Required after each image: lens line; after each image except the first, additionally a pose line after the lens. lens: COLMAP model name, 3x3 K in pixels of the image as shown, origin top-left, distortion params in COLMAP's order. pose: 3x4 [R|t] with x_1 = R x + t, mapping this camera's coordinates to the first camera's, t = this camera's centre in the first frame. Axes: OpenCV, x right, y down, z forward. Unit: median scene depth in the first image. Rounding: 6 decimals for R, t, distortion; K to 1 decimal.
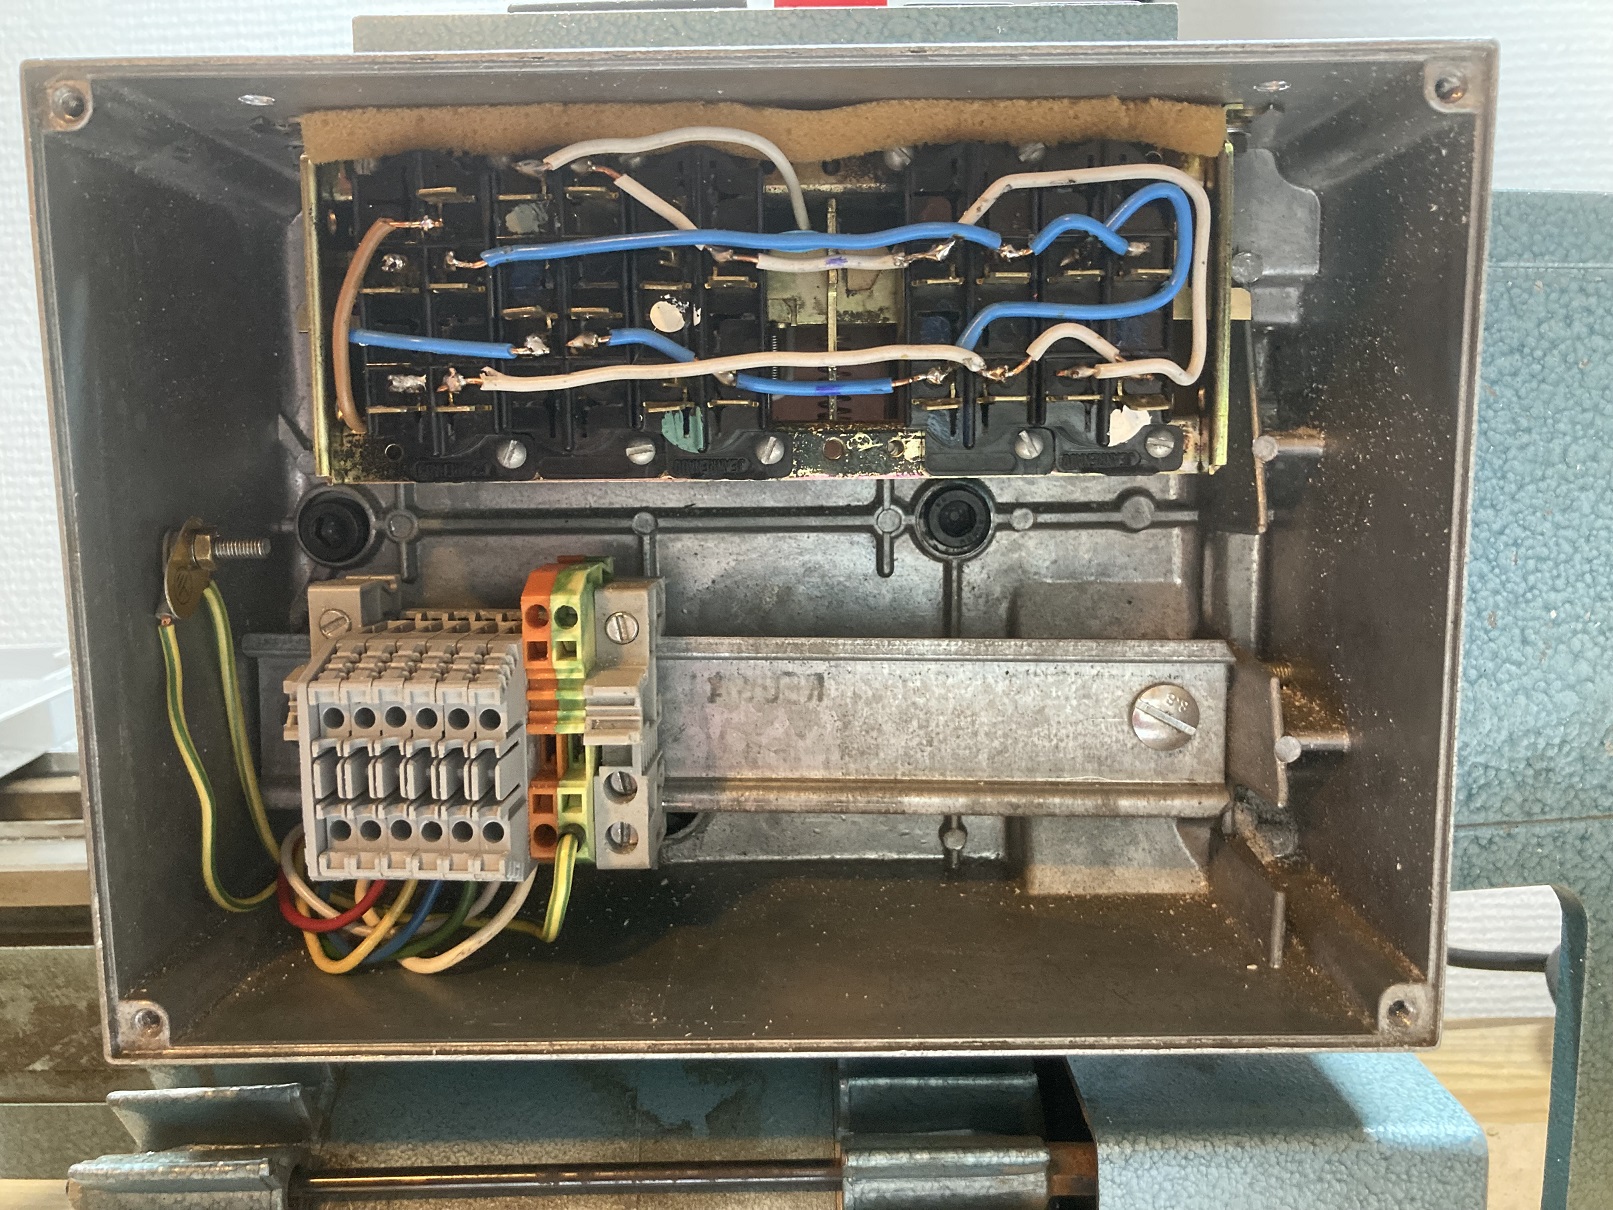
lens RADIAL K [[1347.2, 0, 804.5], [0, 1347.2, 599.4], [0, 0, 1]] dist [0.001199, -0.003075]
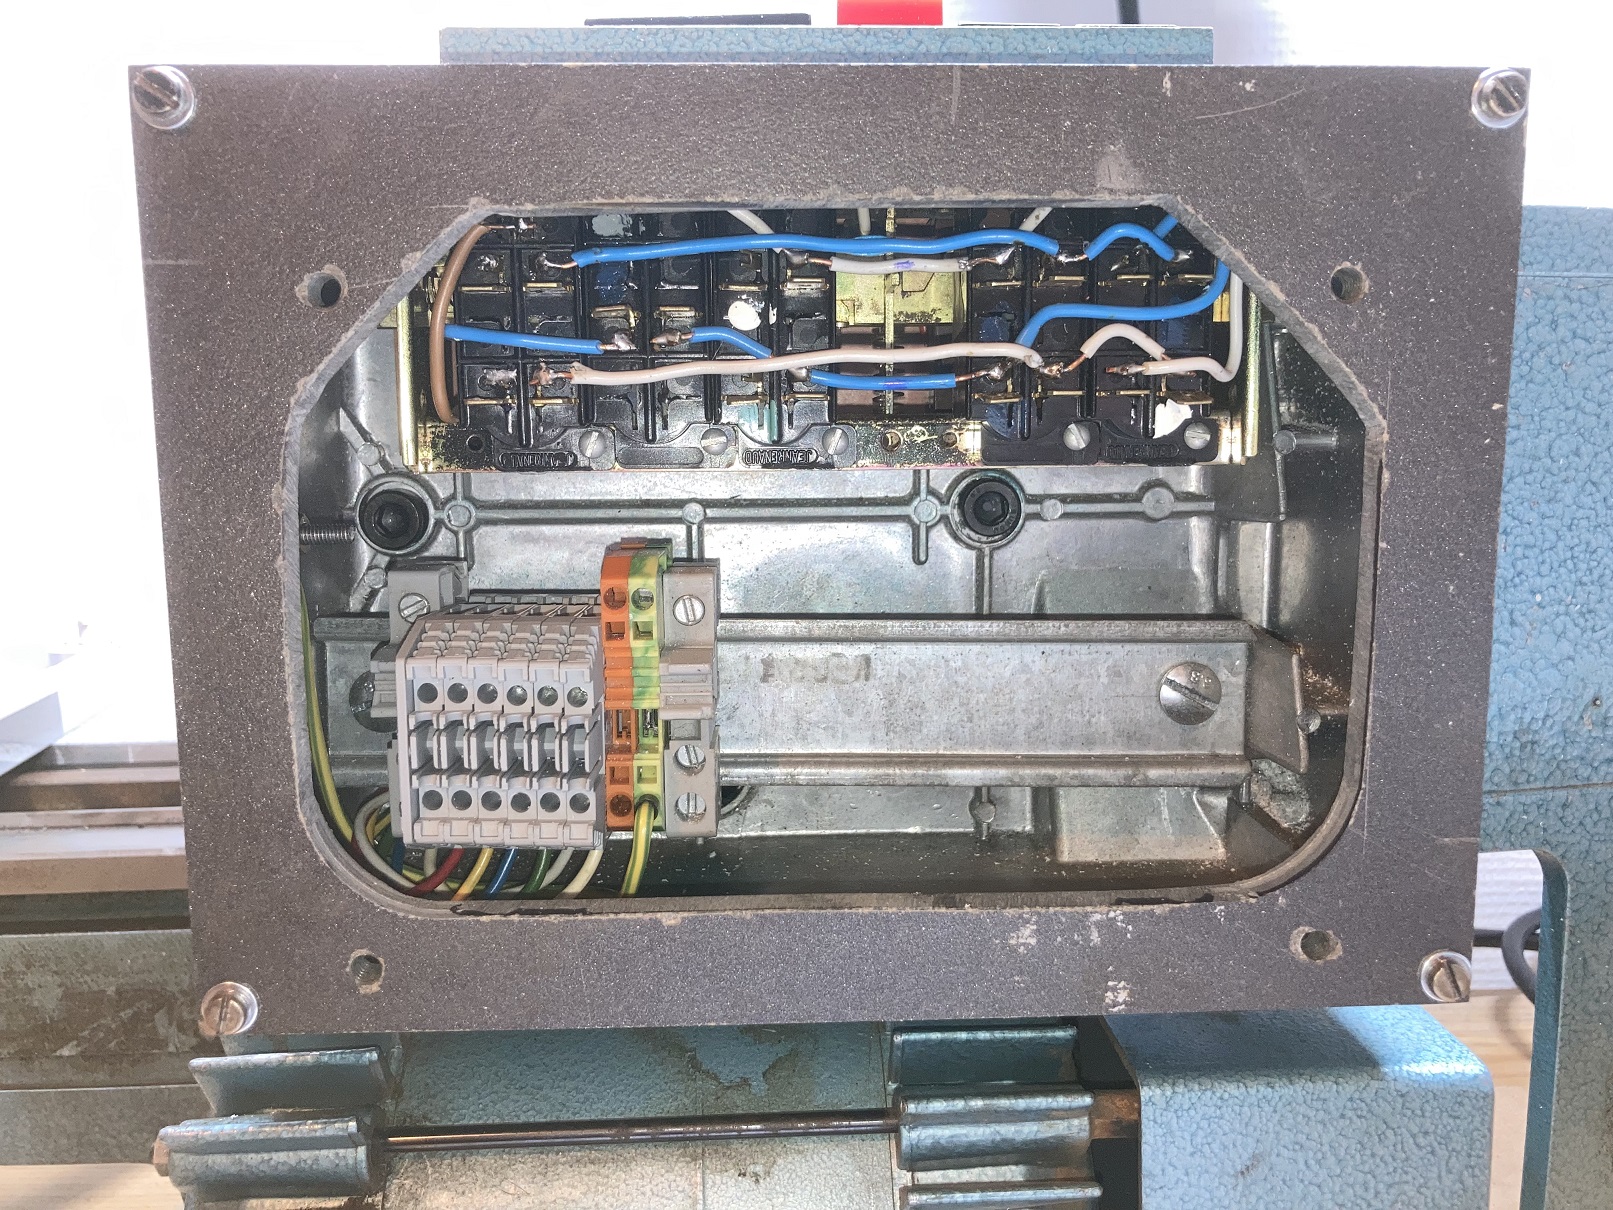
lens RADIAL K [[1340.9, 0, 806.5], [0, 1340.9, 605.0], [0, 0, 1]] dist [-0.002102, 0.002280]
pose [[0.999060, -0.002727, 0.043252, -0.081689], [0.002631, 0.999994, 0.002287, 0.013814], [-0.043258, -0.002171, 0.999062, -0.050102]]
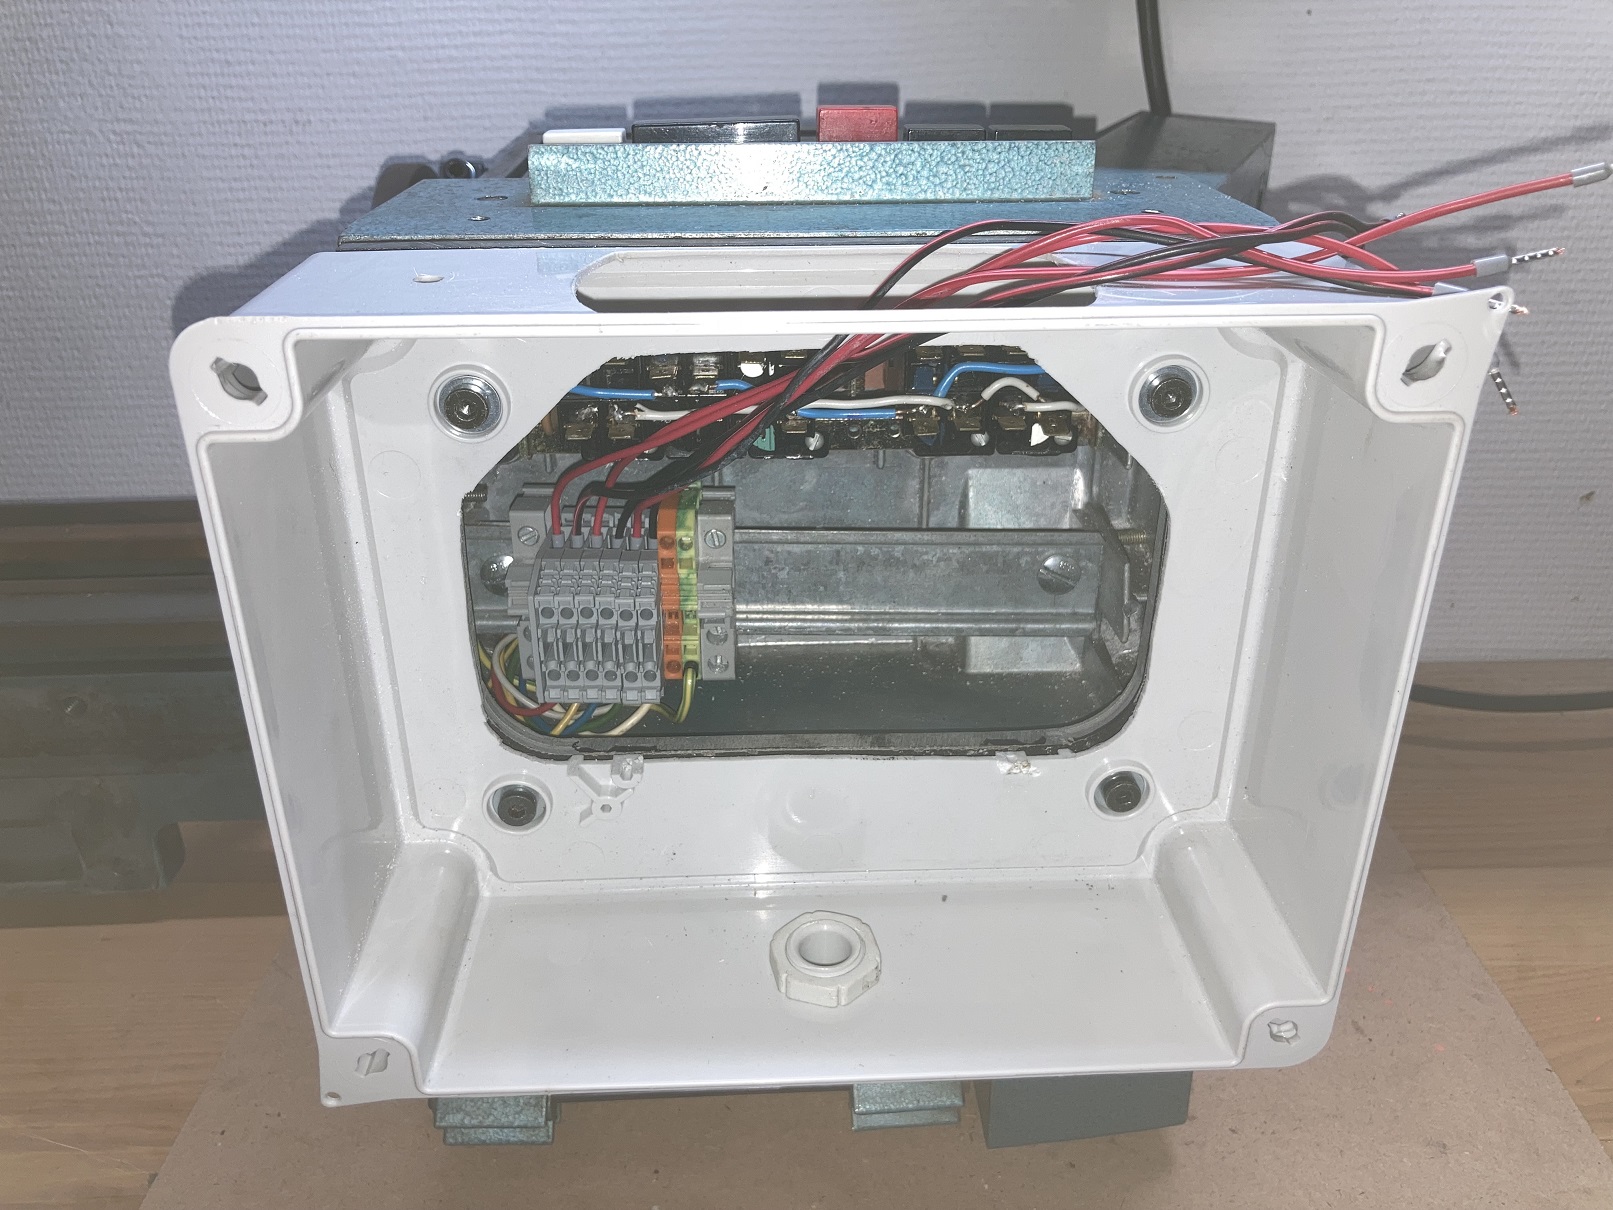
lens RADIAL K [[1340.9, 0, 806.5], [0, 1340.9, 605.0], [0, 0, 1]] dist [-0.002102, 0.002280]
pose [[0.999048, -0.009147, 0.042647, -0.089029], [-0.005184, 0.945932, 0.324322, -0.376220], [-0.043308, -0.324235, 0.944985, -0.455591]]
